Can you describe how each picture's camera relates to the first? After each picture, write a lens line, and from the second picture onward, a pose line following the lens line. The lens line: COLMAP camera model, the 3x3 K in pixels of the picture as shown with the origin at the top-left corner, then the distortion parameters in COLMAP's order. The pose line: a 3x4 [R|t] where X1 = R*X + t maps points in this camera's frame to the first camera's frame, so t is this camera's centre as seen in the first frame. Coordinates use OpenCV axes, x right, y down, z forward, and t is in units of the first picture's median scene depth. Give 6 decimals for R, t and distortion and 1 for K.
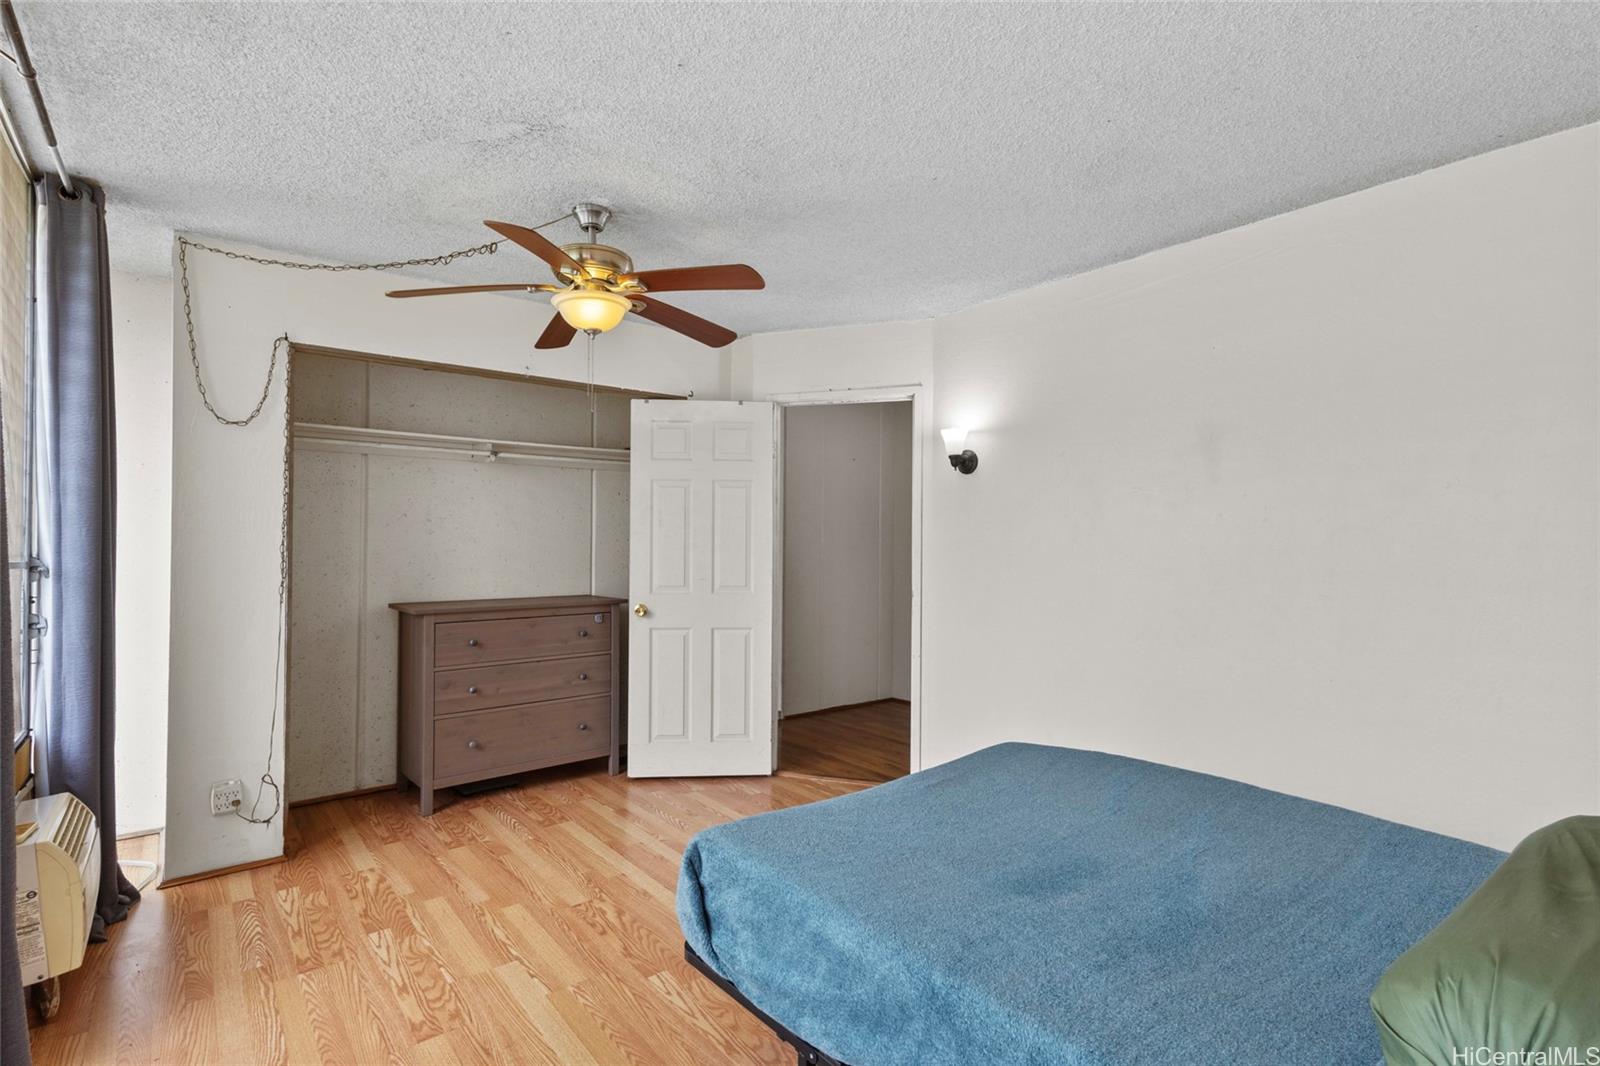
lens RADIAL K [[760.1, 0, 797.8], [0, 760.1, 537.4], [0, 0, 1]] dist [0.005136, 0.003063]
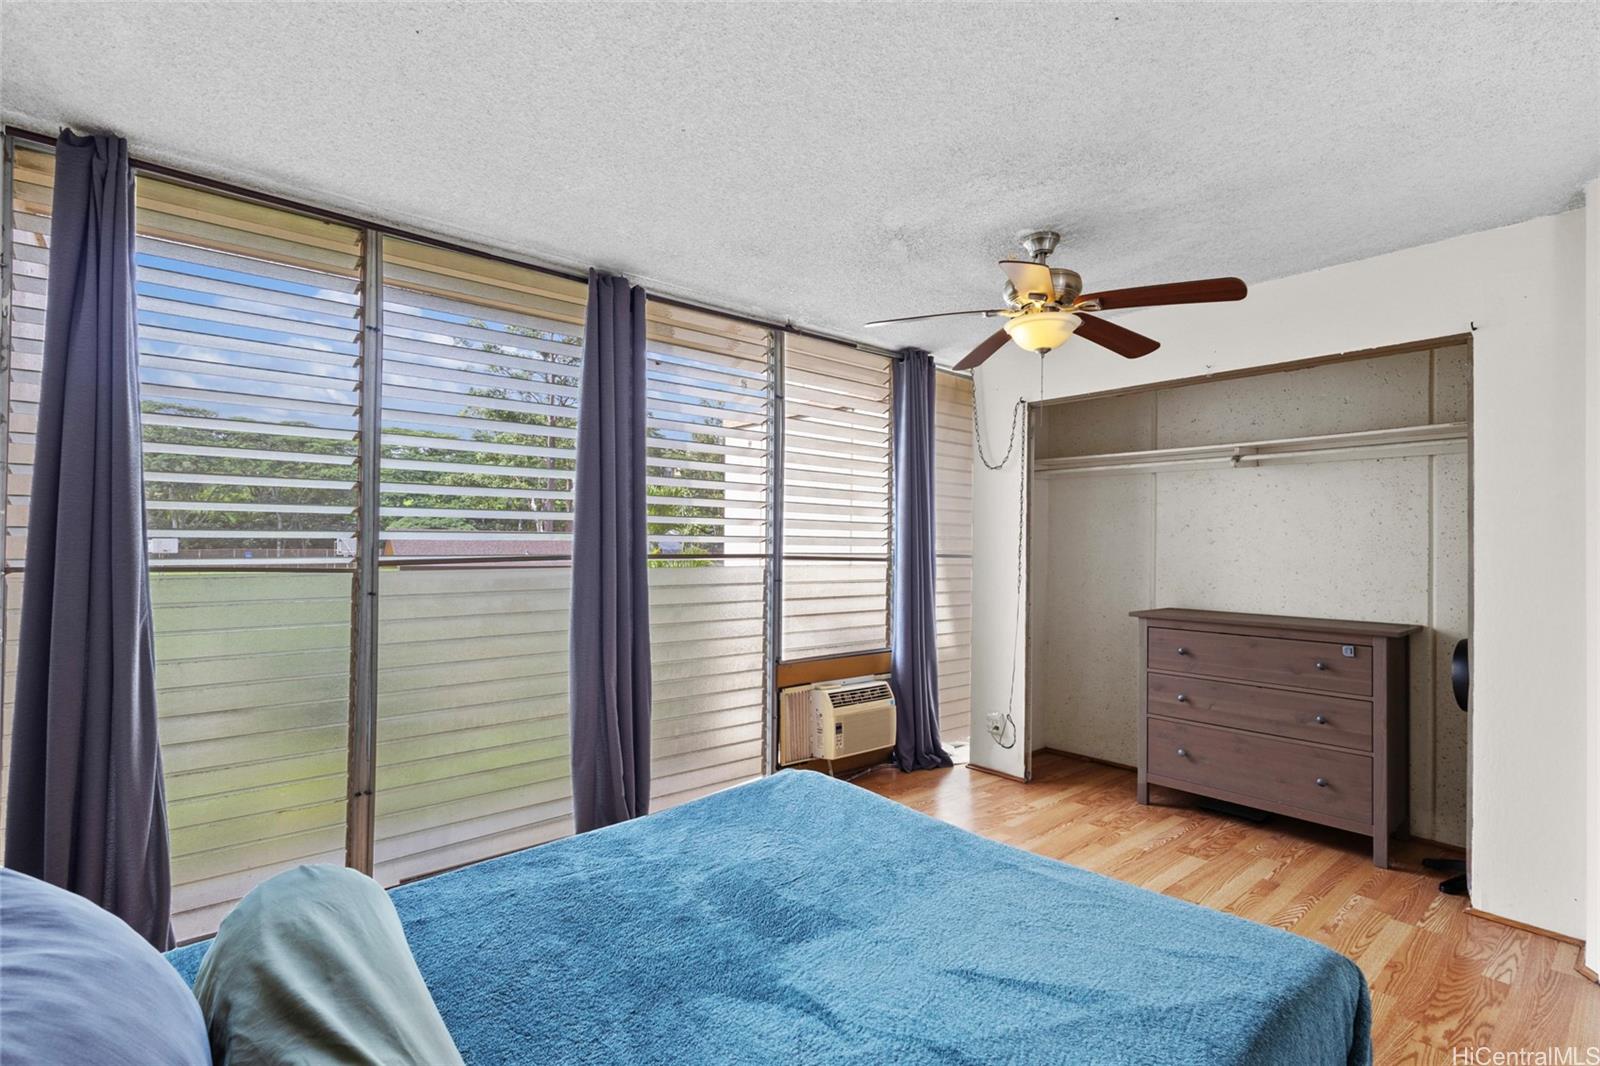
lens RADIAL K [[760.1, 0, 796.7], [0, 760.1, 528.1], [0, 0, 1]] dist [0.005136, 0.003063]
pose [[0.019930, -0.025126, -0.999486, 0.630273], [-0.009241, 0.999637, -0.025314, 0.006689], [0.999759, 0.009740, 0.019691, 0.515365]]
